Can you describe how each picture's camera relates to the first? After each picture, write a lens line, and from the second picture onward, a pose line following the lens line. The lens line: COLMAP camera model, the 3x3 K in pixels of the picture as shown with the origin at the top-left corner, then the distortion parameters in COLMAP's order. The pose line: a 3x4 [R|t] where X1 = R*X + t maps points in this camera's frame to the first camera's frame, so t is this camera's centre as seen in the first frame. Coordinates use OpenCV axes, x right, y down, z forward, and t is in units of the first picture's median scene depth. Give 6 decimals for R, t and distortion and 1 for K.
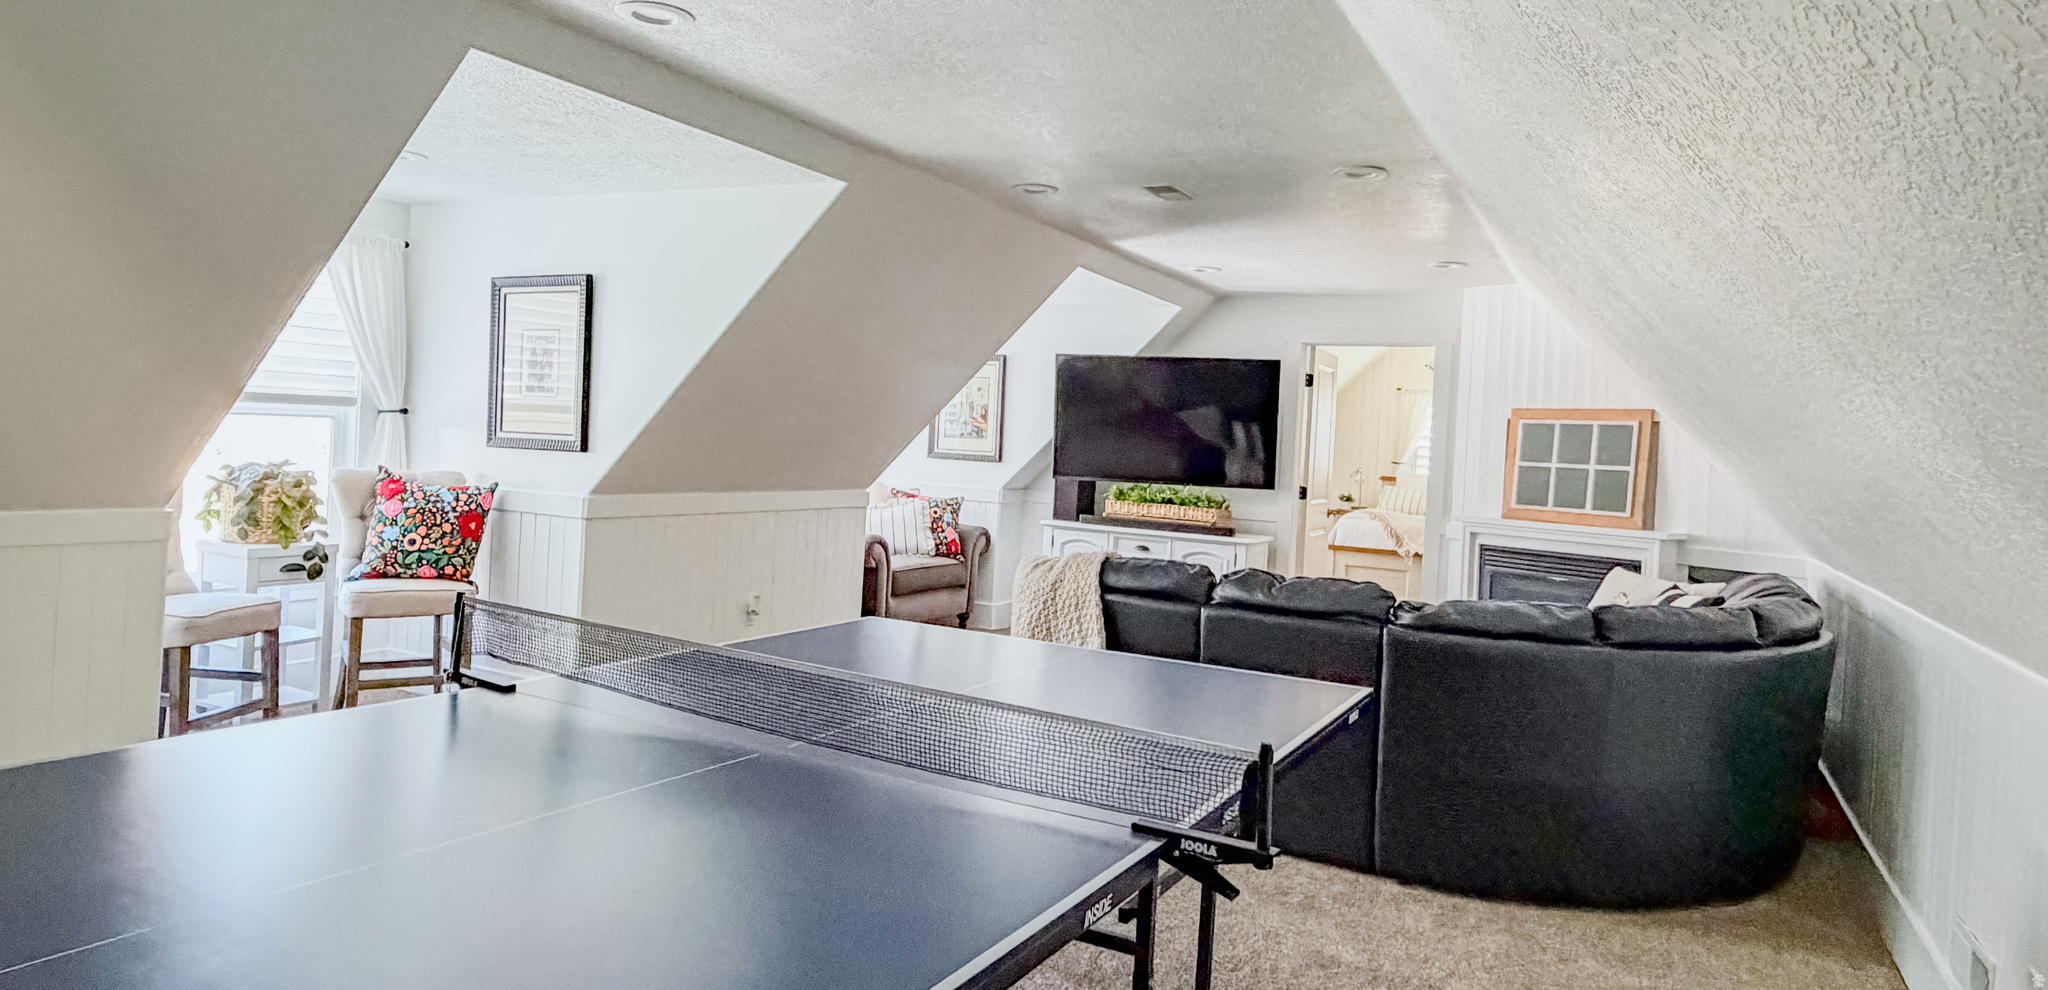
lens RADIAL K [[1119.0, 0, 1029.2], [0, 1119.0, 514.6], [0, 0, 1]] dist [-0.004970, -0.003475]
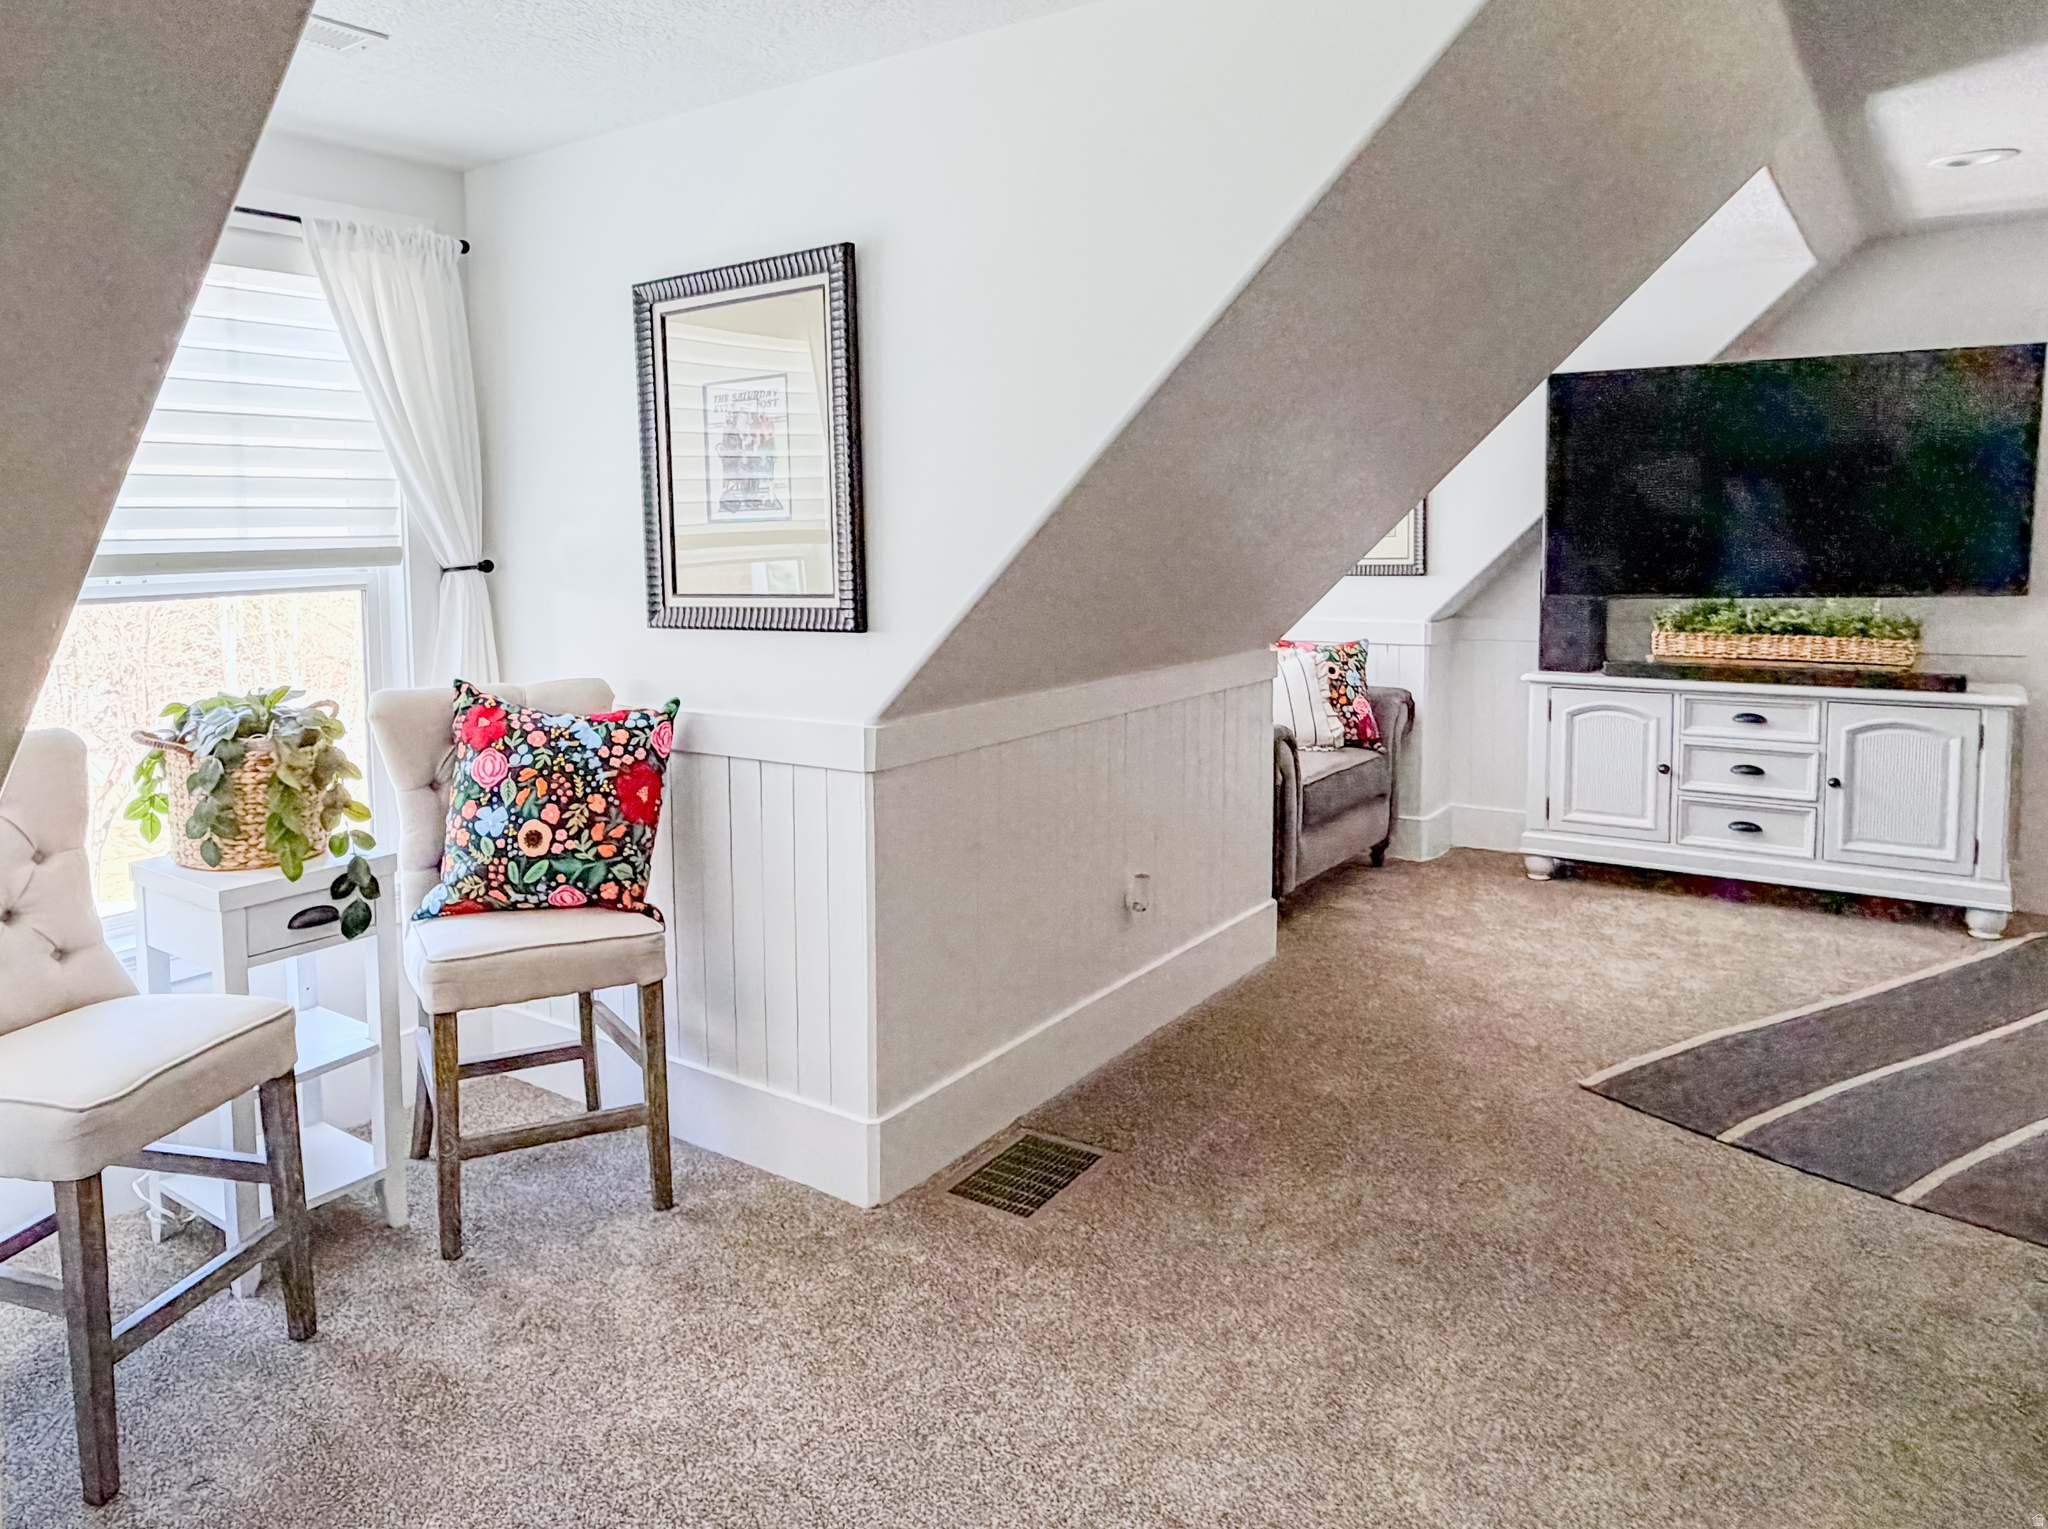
lens RADIAL K [[1544.4, 0, 1011.3], [0, 1544.4, 745.3], [0, 0, 1]] dist [-0.008837, 0.001166]
pose [[0.984594, -0.048887, -0.167883, -0.220516], [0.059834, 0.996356, 0.060777, -0.042027], [0.164300, -0.069886, 0.983932, 0.355707]]
